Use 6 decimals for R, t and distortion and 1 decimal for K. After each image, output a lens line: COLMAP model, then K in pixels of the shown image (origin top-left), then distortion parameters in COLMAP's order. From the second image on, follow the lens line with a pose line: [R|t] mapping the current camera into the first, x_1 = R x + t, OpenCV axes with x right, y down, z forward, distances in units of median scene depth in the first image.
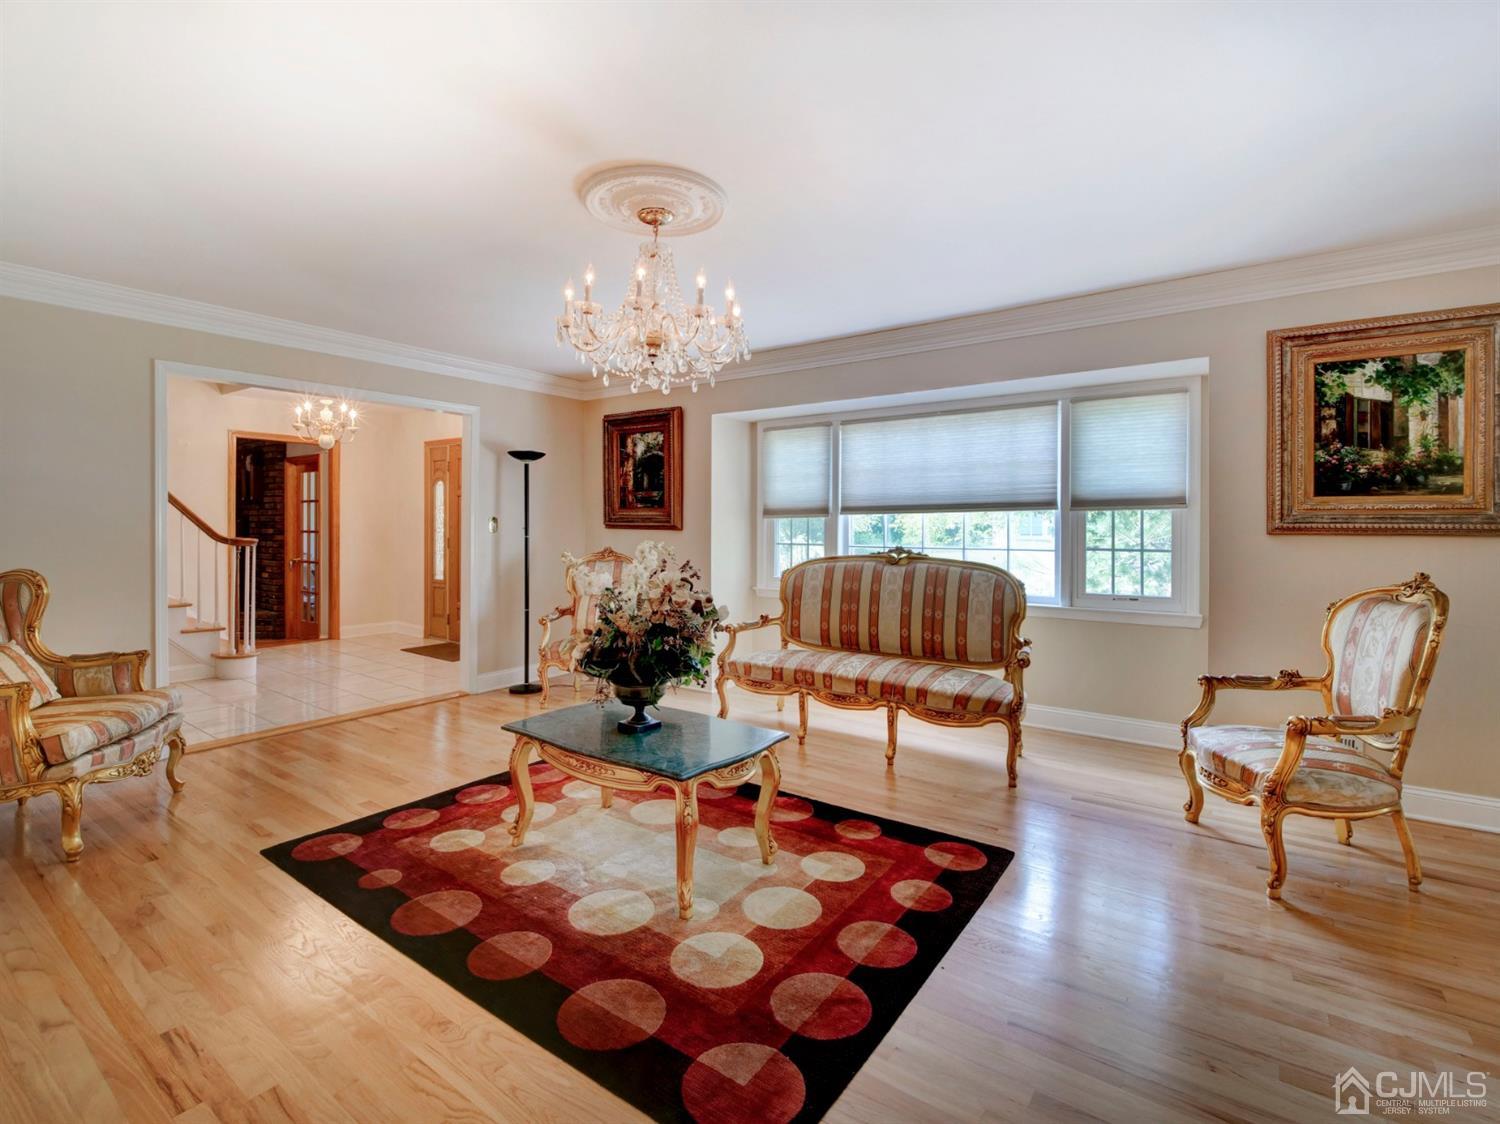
lens RADIAL K [[697.1, 0, 747.5], [0, 697.1, 548.7], [0, 0, 1]] dist [-0.010937, -0.000677]
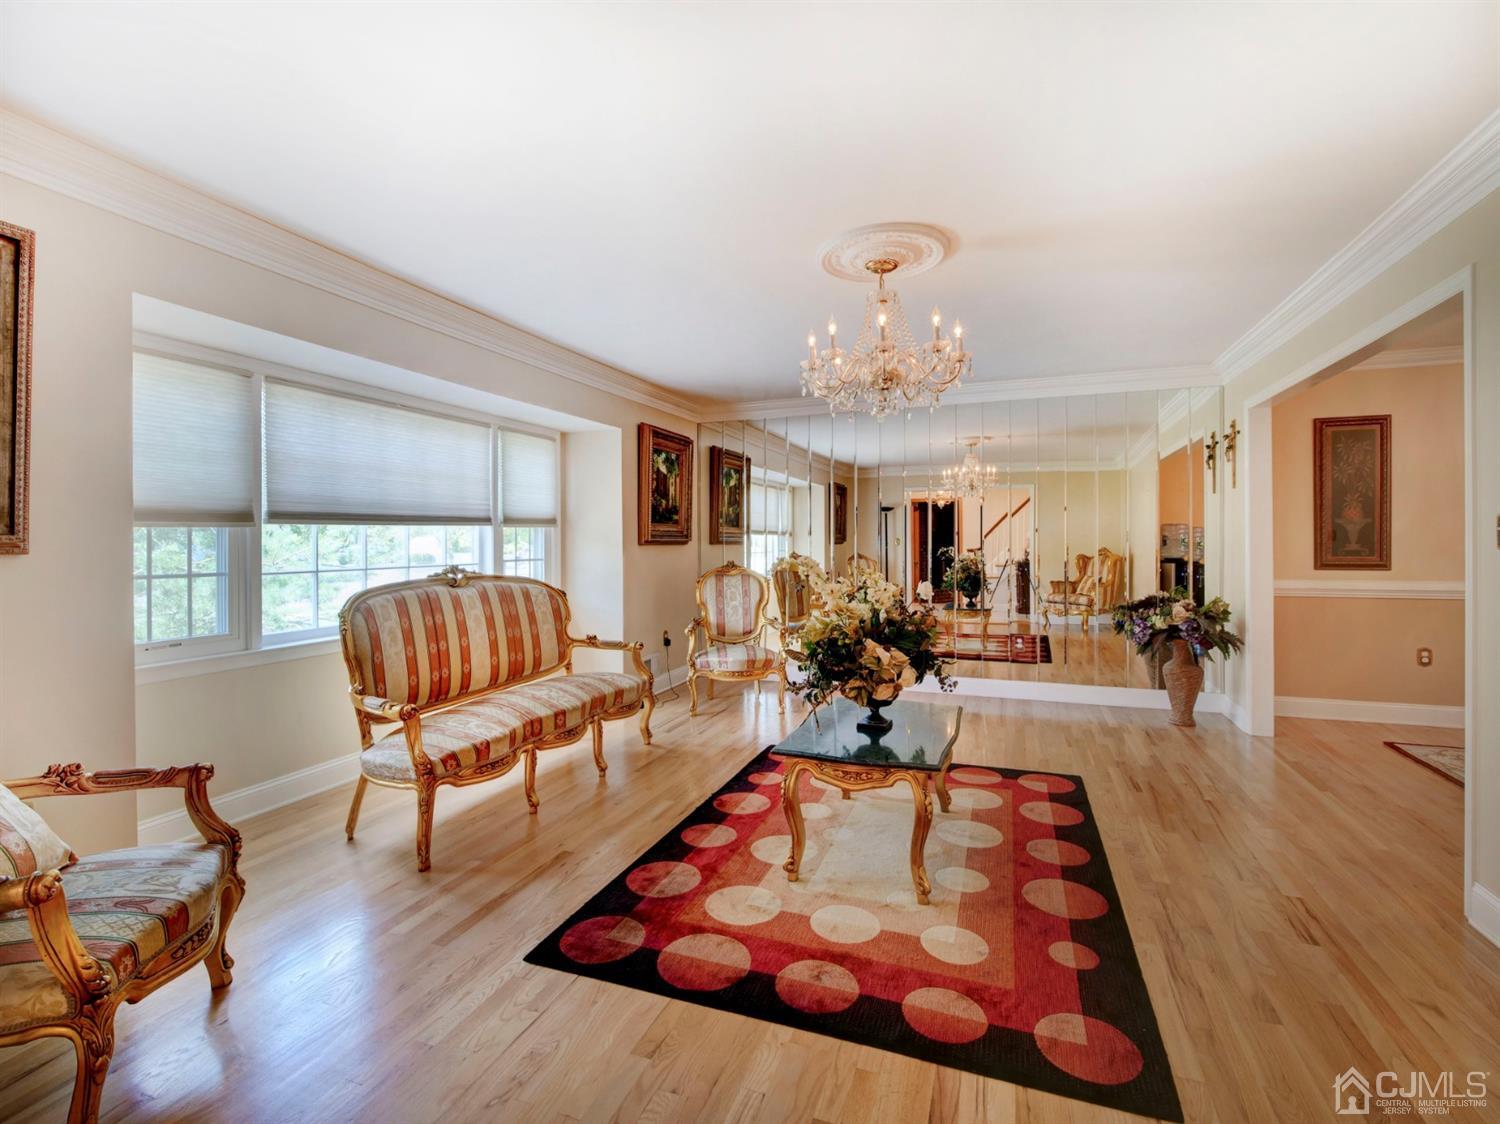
lens RADIAL K [[697.1, 0, 747.5], [0, 697.1, 548.7], [0, 0, 1]] dist [-0.010937, -0.000677]
pose [[-0.255210, -0.008955, 0.966844, -0.755095], [0.040192, 0.998995, 0.019863, -0.027888], [-0.966050, 0.043929, -0.254593, 0.963493]]
